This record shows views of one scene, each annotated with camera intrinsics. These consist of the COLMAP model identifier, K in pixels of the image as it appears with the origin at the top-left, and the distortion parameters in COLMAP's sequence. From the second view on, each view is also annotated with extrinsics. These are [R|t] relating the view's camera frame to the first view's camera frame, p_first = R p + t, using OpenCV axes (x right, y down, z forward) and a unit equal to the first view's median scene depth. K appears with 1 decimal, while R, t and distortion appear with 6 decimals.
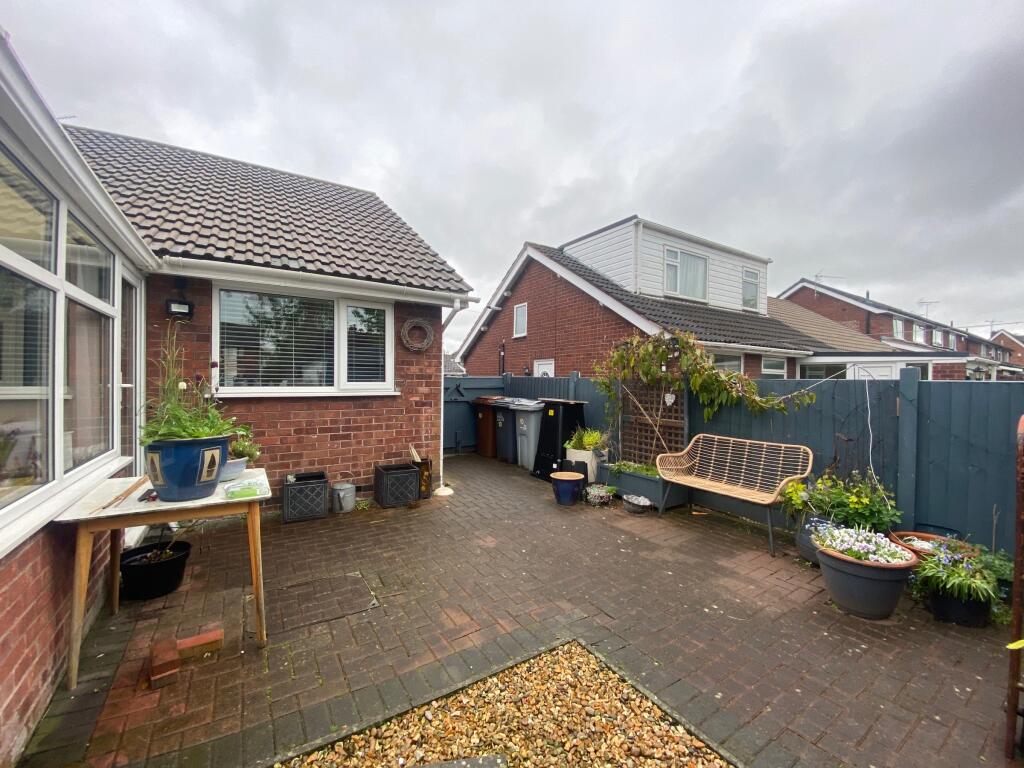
lens RADIAL K [[414.4, 0, 514.2], [0, 414.4, 380.9], [0, 0, 1]] dist [0.028604, -0.020975]
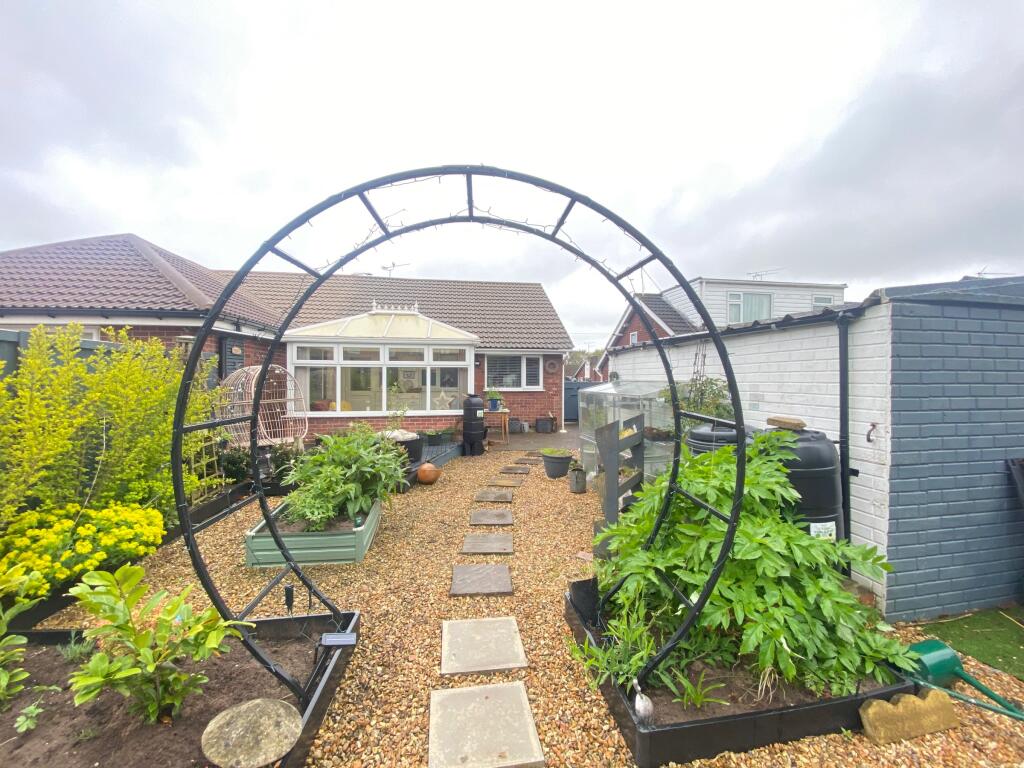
lens RADIAL K [[414.4, 0, 514.2], [0, 414.4, 380.9], [0, 0, 1]] dist [0.028604, -0.020975]
pose [[0.914756, -0.004335, -0.403984, 0.557694], [0.003934, 0.999991, -0.001822, -0.023269], [0.403988, 0.000078, 0.914764, -1.349032]]
